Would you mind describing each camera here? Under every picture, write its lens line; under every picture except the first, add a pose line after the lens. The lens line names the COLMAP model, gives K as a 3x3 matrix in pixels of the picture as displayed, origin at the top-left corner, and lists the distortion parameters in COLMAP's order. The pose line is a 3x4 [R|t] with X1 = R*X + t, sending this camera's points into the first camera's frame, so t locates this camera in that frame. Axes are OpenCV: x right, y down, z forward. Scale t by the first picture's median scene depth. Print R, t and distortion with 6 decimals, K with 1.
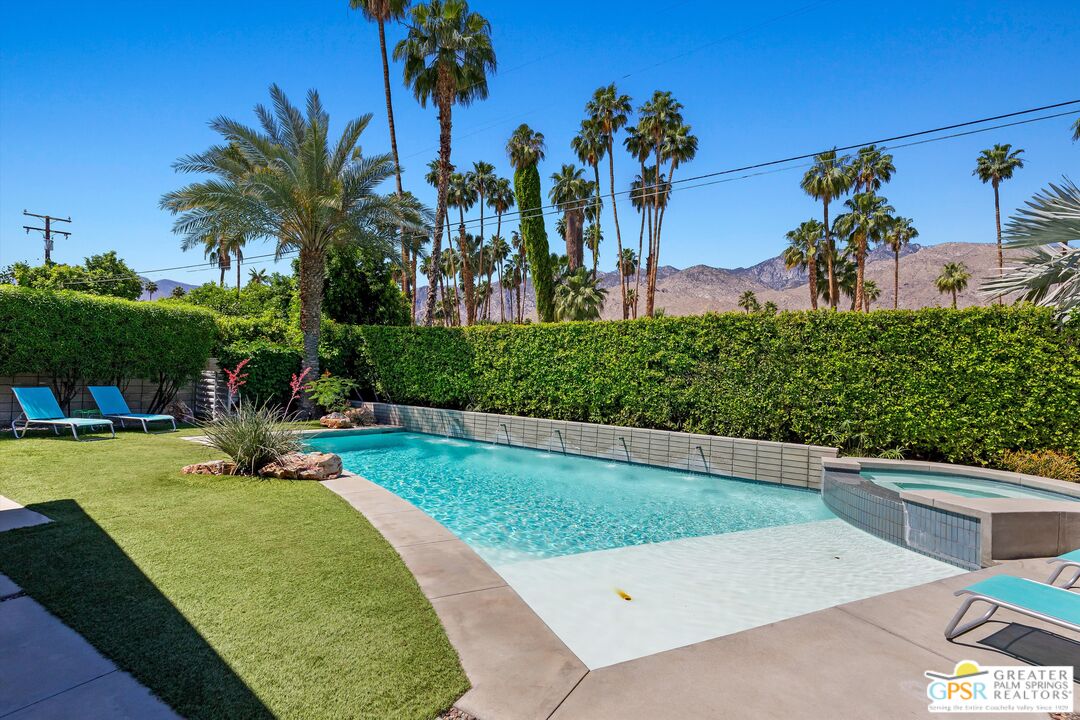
lens RADIAL K [[499.1, 0, 546.6], [0, 499.1, 372.5], [0, 0, 1]] dist [0.002642, -0.003359]
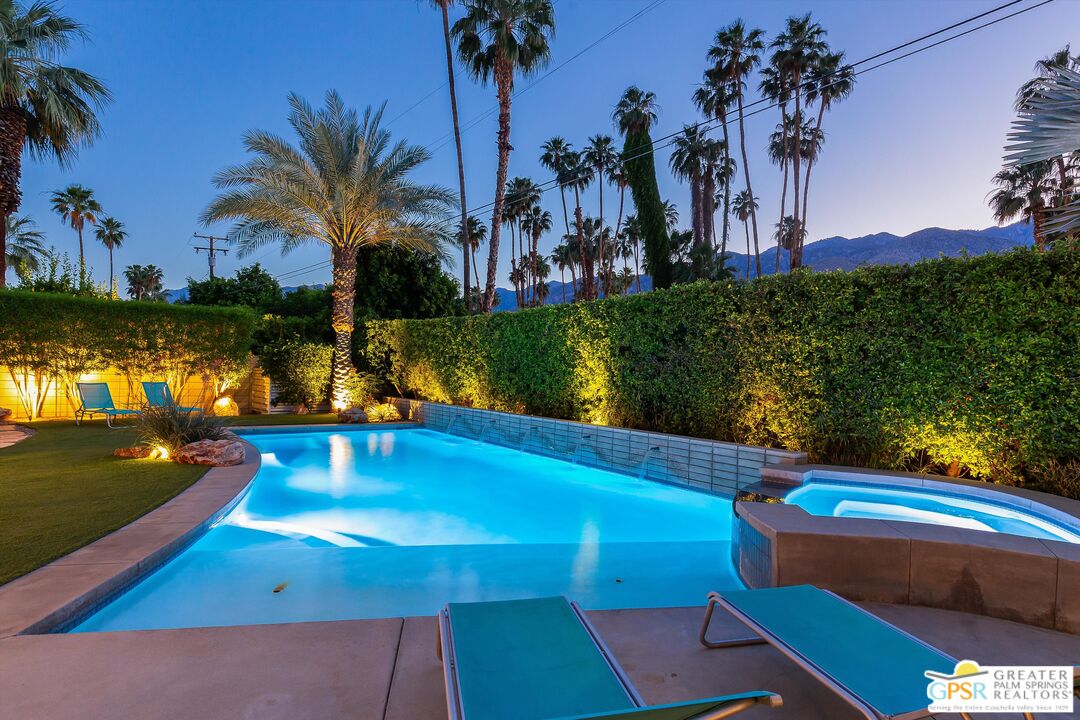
lens RADIAL K [[565.0, 0, 547.0], [0, 565.0, 366.8], [0, 0, 1]] dist [0.002987, -0.003559]
pose [[0.952168, -0.014648, -0.305223, 0.106647], [0.011323, 0.999856, -0.012662, 0.006214], [0.305365, 0.008601, 0.952197, 0.014227]]
